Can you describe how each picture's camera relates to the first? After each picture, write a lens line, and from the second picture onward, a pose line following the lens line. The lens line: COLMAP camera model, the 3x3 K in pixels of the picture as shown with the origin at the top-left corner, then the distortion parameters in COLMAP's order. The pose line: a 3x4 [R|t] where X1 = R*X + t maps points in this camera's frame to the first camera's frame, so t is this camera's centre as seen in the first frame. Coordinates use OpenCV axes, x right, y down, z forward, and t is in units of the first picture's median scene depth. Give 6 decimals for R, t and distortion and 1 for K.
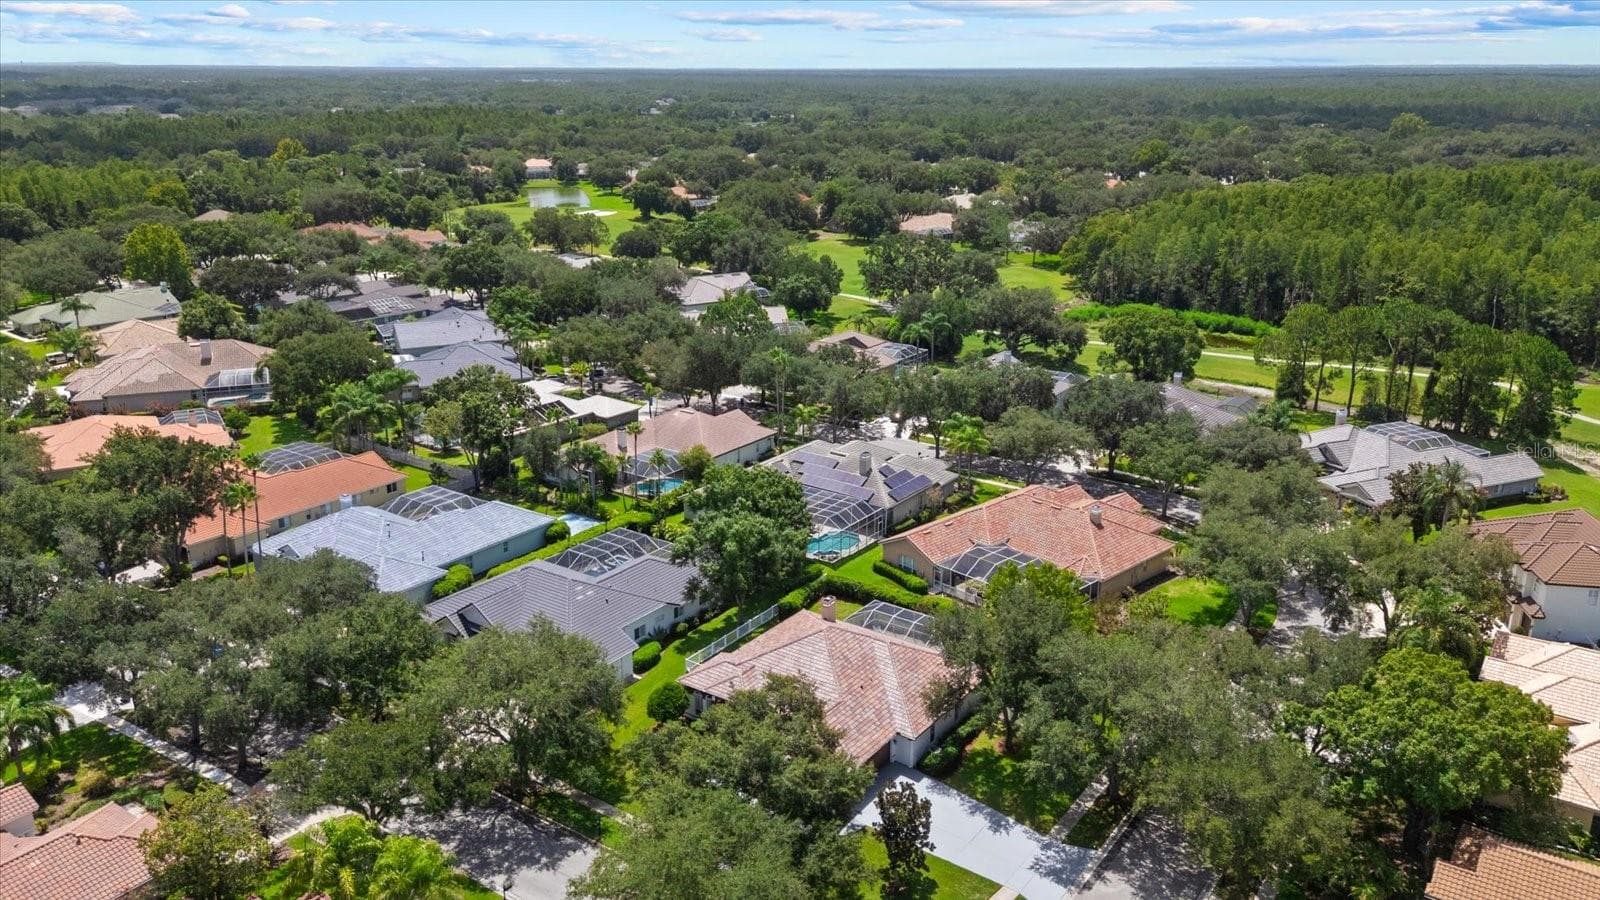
lens RADIAL K [[1166.9, 0, 800.0], [0, 1166.9, 450.0], [0, 0, 1]] dist [-0.003138, -0.003414]
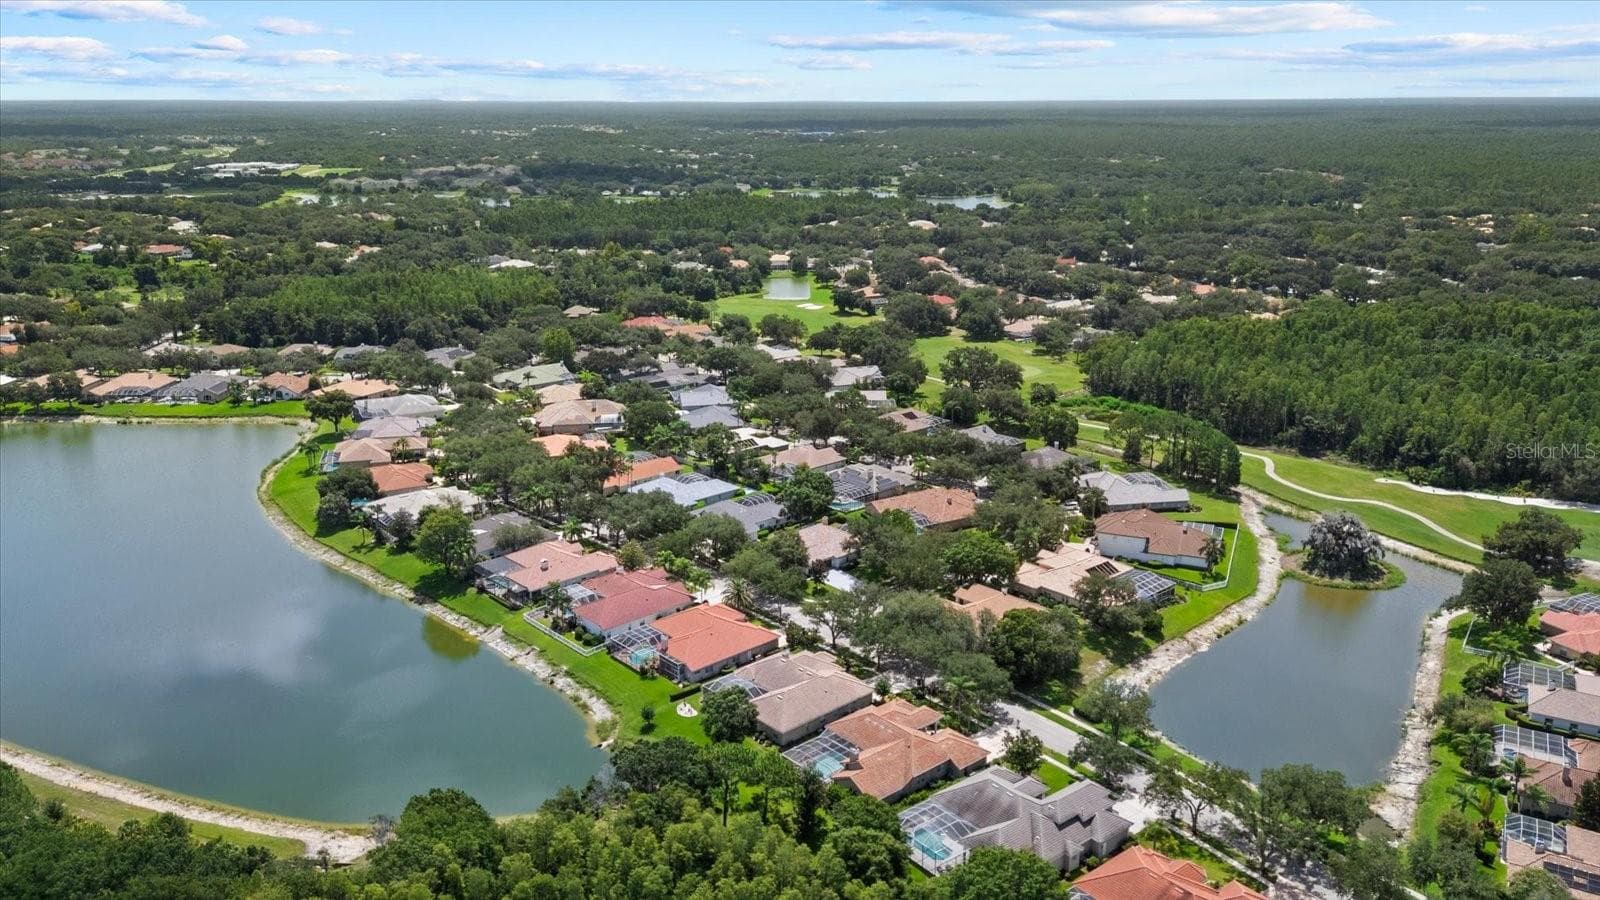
lens RADIAL K [[1166.9, 0, 800.0], [0, 1166.9, 450.0], [0, 0, 1]] dist [-0.003138, -0.003414]
pose [[0.975445, 0.056661, -0.212830, 0.333893], [-0.061732, 0.997944, -0.017250, 0.010478], [0.211415, 0.029965, 0.976937, -1.067368]]
